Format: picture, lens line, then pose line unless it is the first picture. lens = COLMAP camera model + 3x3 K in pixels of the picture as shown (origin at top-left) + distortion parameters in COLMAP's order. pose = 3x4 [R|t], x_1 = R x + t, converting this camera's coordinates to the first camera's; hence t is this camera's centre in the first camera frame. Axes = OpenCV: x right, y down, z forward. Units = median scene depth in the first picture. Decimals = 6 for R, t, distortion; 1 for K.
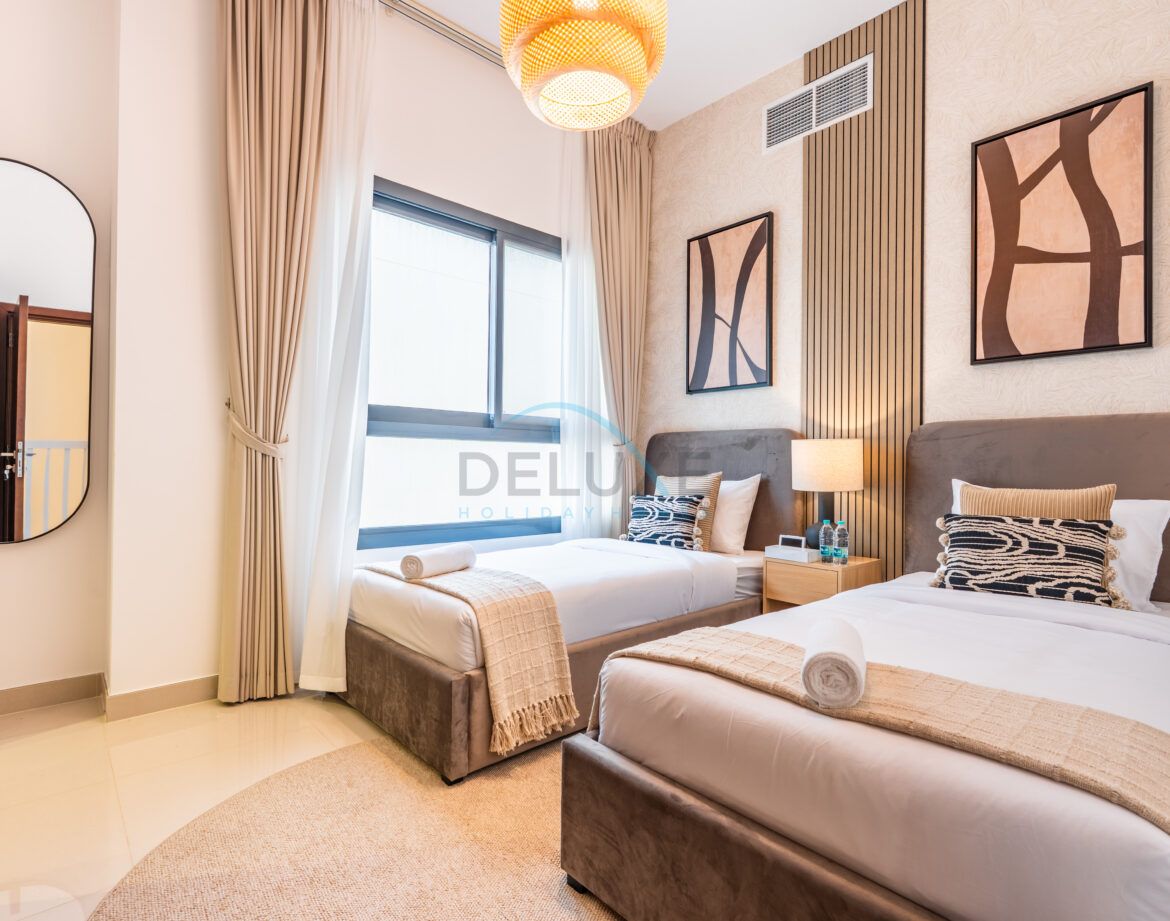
lens RADIAL K [[601.9, 0, 588.5], [0, 601.9, 456.0], [0, 0, 1]] dist [0.001850, 0.000720]
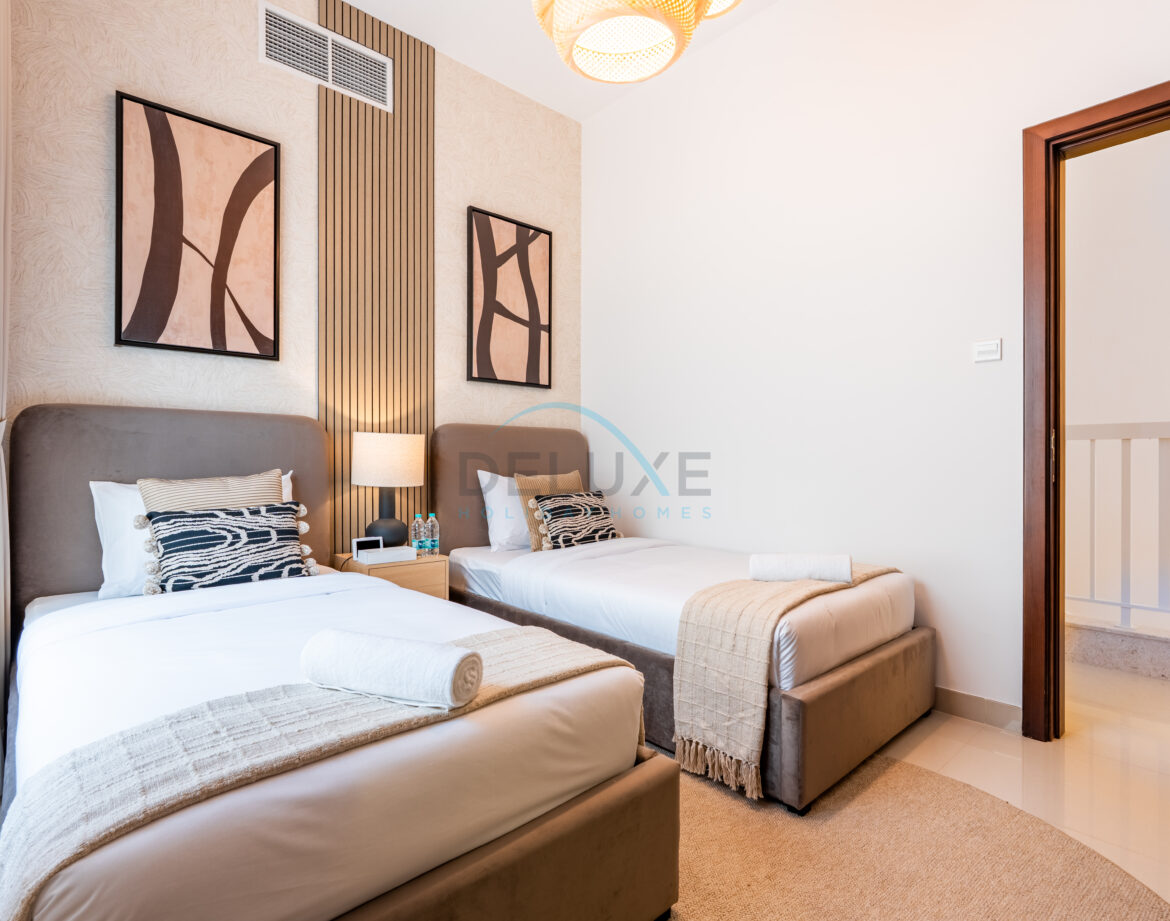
lens RADIAL K [[631.6, 0, 586.5], [0, 631.6, 429.4], [0, 0, 1]] dist [0.097491, -0.040755]
pose [[0.014768, 0.043778, 0.998932, -0.554176], [-0.014817, 0.998941, -0.043559, 0.005631], [-0.999781, -0.014158, 0.015401, 0.583199]]
